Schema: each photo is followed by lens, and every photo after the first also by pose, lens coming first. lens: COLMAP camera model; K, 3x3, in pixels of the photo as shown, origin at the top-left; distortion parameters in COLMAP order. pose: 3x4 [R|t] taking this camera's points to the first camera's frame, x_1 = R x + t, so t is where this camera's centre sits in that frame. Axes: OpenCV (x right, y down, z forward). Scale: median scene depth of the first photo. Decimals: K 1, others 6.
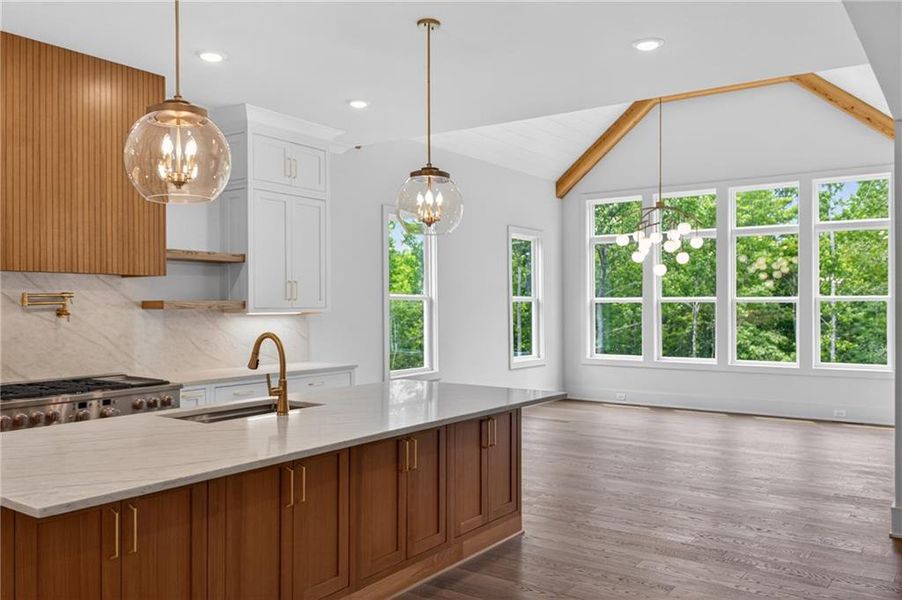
lens RADIAL K [[736.2, 0, 448.0], [0, 736.2, 317.0], [0, 0, 1]] dist [0.019233, 0.001007]
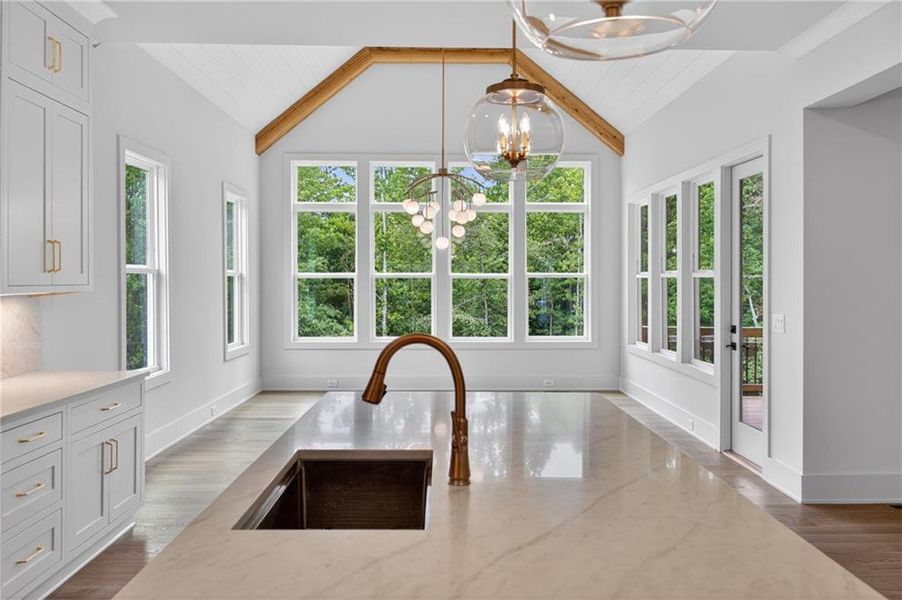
lens RADIAL K [[739.2, 0, 449.1], [0, 739.2, 278.4], [0, 0, 1]] dist [0.122815, 0.000731]
pose [[0.808974, 0.002807, 0.587838, -0.141983], [0.008320, 0.999834, -0.016224, -0.002593], [-0.587786, 0.018015, 0.808816, 0.142952]]
